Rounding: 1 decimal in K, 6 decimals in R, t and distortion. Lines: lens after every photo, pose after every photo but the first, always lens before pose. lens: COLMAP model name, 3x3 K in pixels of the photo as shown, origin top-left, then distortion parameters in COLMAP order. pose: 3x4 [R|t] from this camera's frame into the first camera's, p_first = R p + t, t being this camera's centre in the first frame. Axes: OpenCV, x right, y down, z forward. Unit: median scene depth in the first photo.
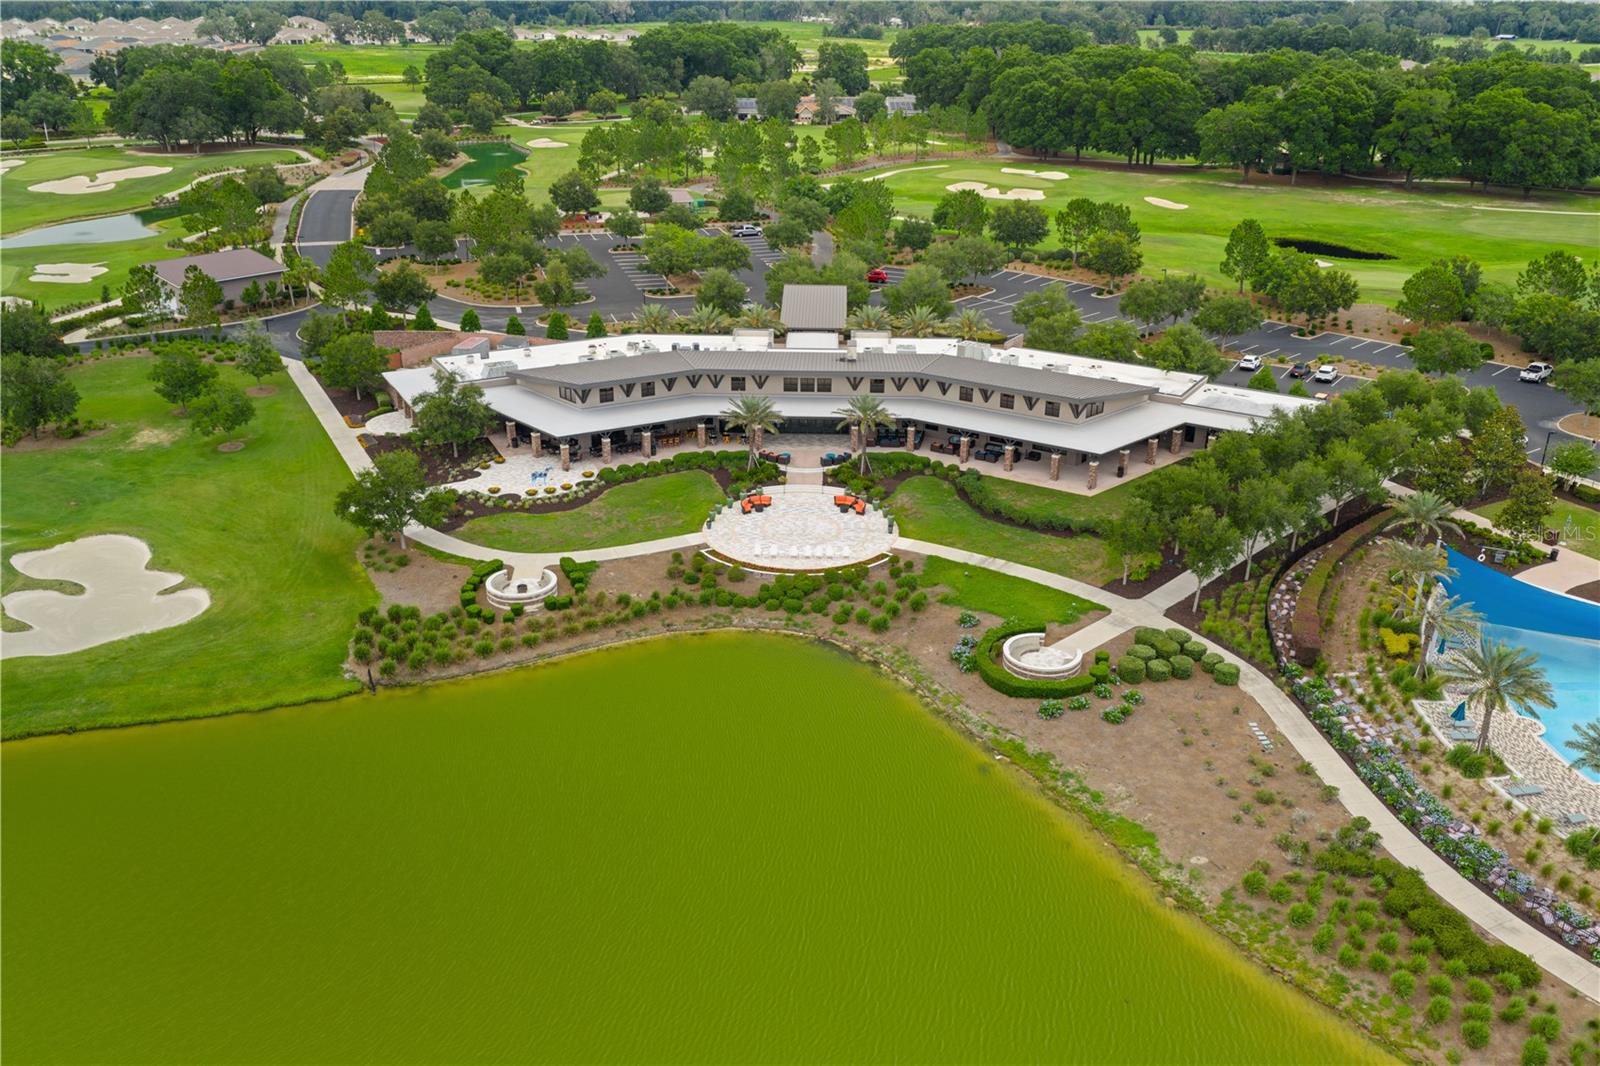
lens RADIAL K [[1332.3, 0, 800.0], [0, 1332.3, 533.0], [0, 0, 1]] dist [0.006728, -0.008689]
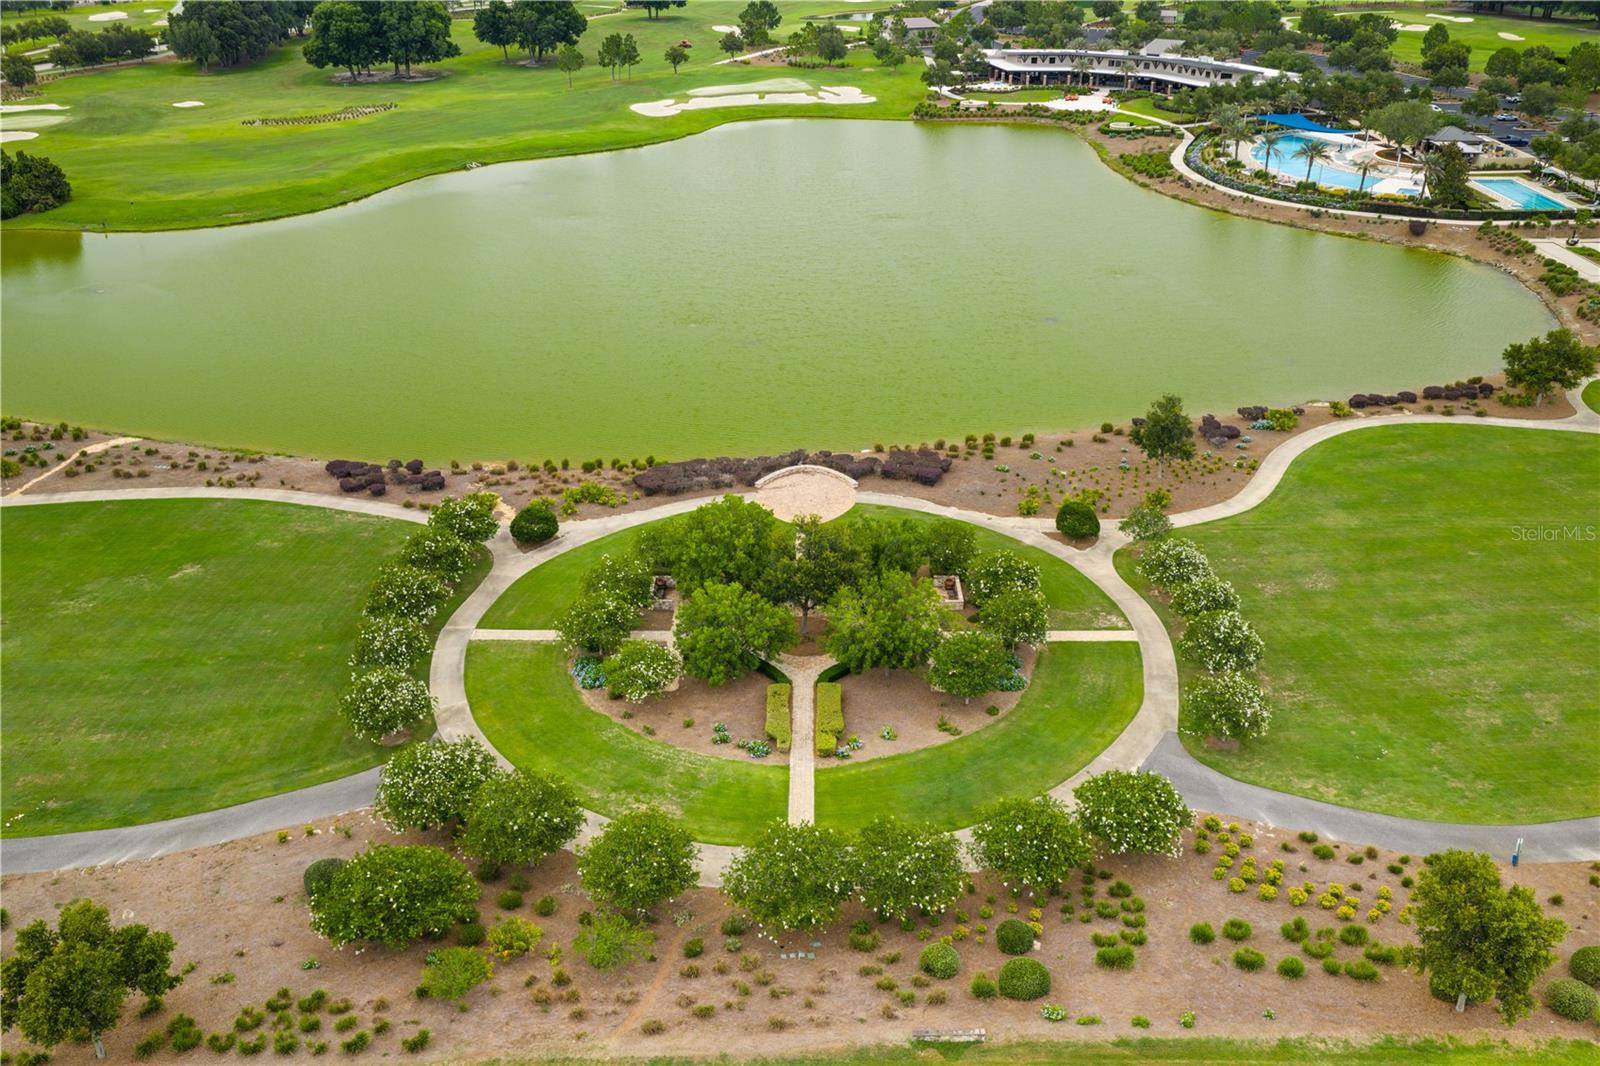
lens RADIAL K [[1332.3, 0, 800.0], [0, 1332.3, 533.0], [0, 0, 1]] dist [0.006728, -0.008689]
pose [[0.868560, 0.216120, -0.445977, 0.701158], [-0.183358, 0.976183, 0.115959, 0.496577], [0.460416, -0.018944, 0.887501, -1.292298]]
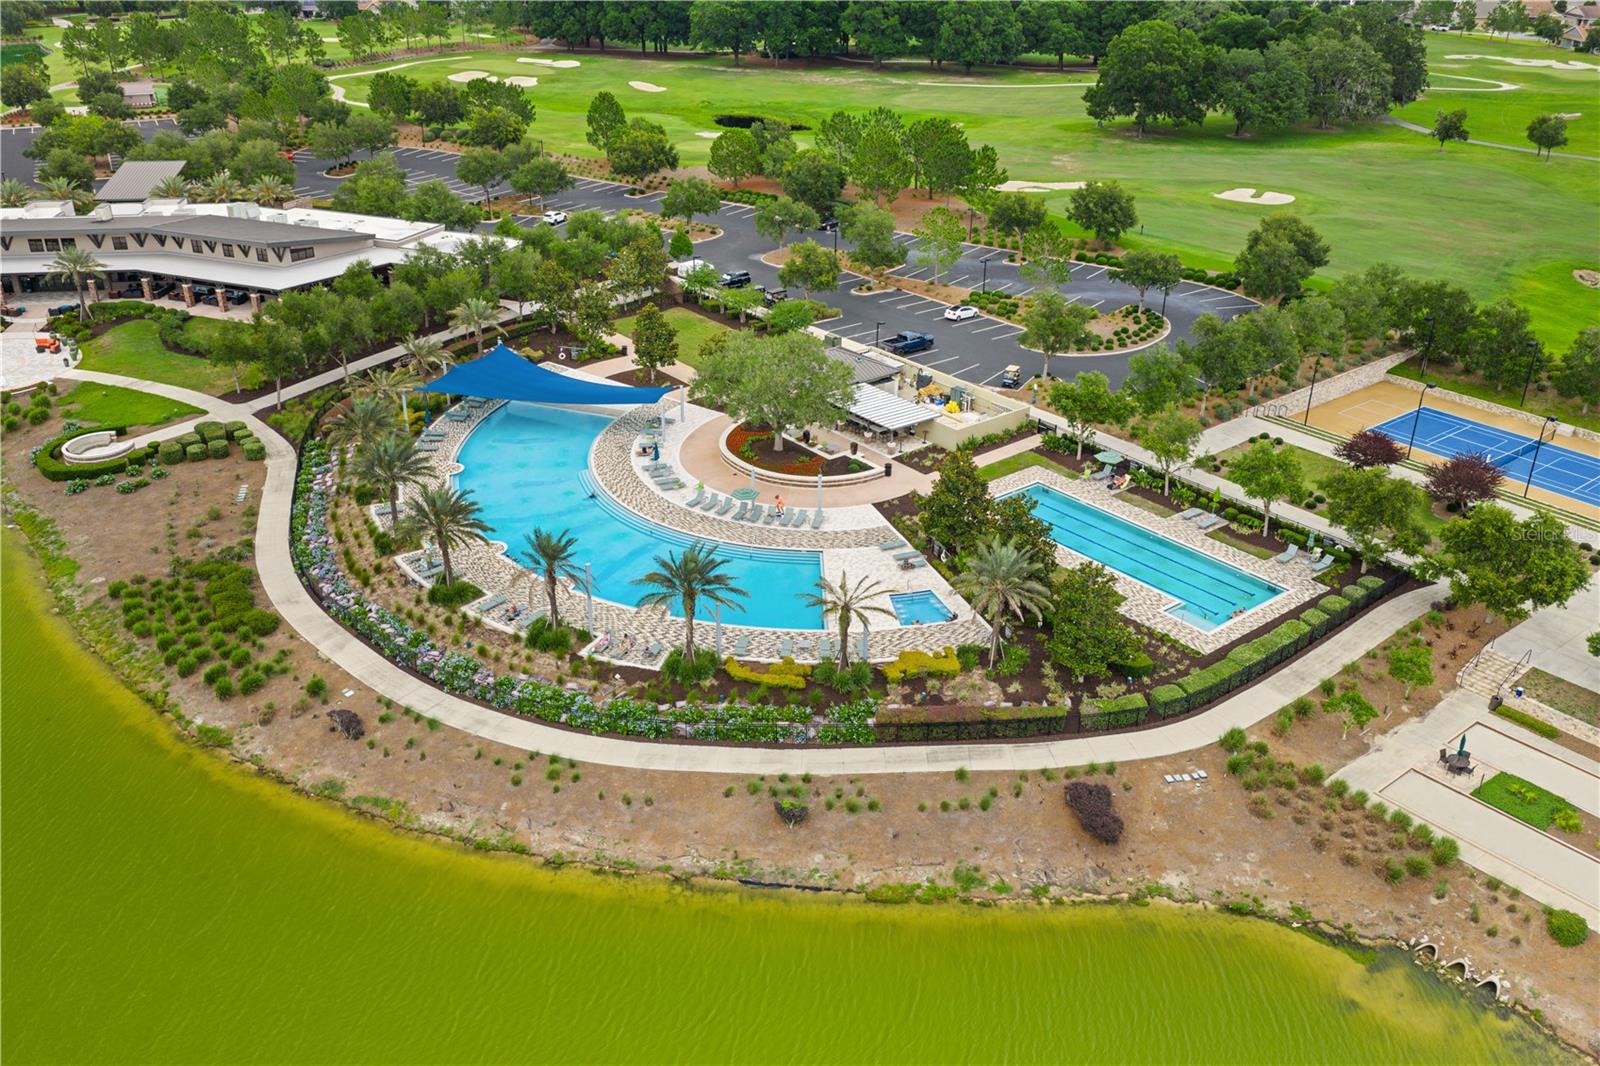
lens RADIAL K [[1332.3, 0, 800.0], [0, 1332.3, 533.0], [0, 0, 1]] dist [0.006728, -0.008689]
pose [[0.985982, -0.074030, 0.149527, 0.397913], [0.064420, 0.995595, 0.068128, 0.082389], [-0.153912, -0.057541, 0.986408, -0.173381]]
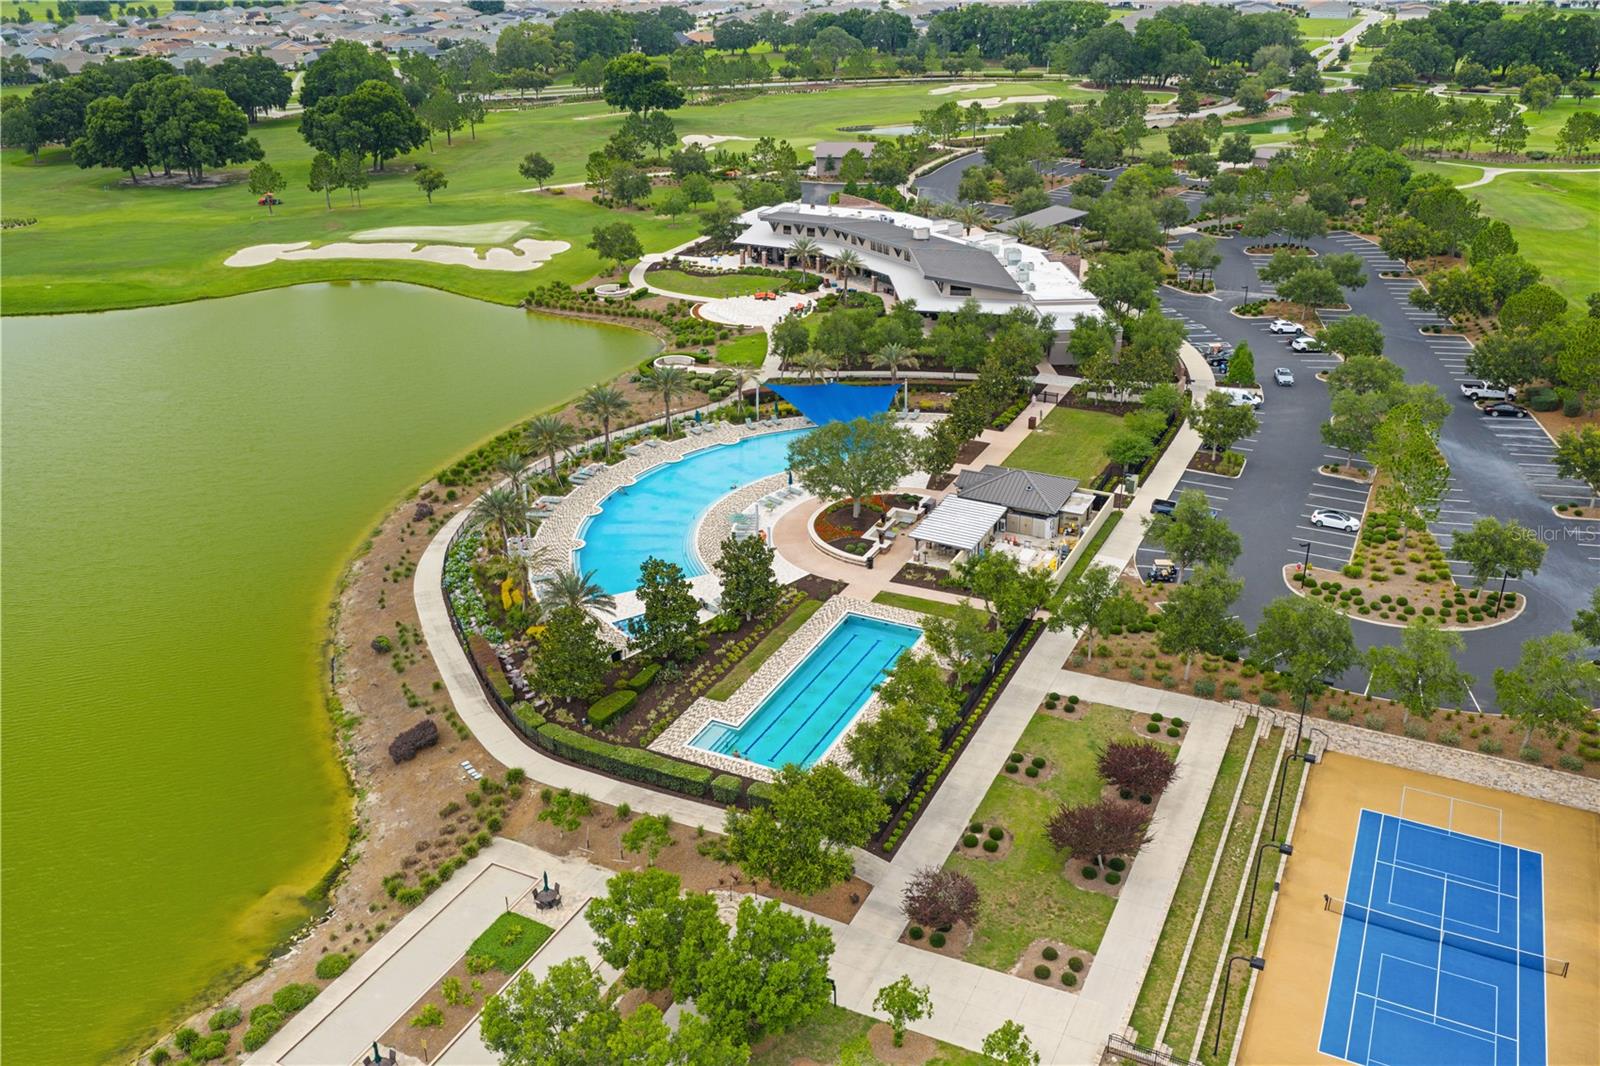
lens RADIAL K [[1332.3, 0, 800.0], [0, 1332.3, 533.0], [0, 0, 1]] dist [0.006728, -0.008689]
pose [[0.567650, 0.330805, -0.753884, 1.131675], [-0.306440, 0.934820, 0.179460, -0.047098], [0.764113, 0.129150, 0.632023, 0.000395]]
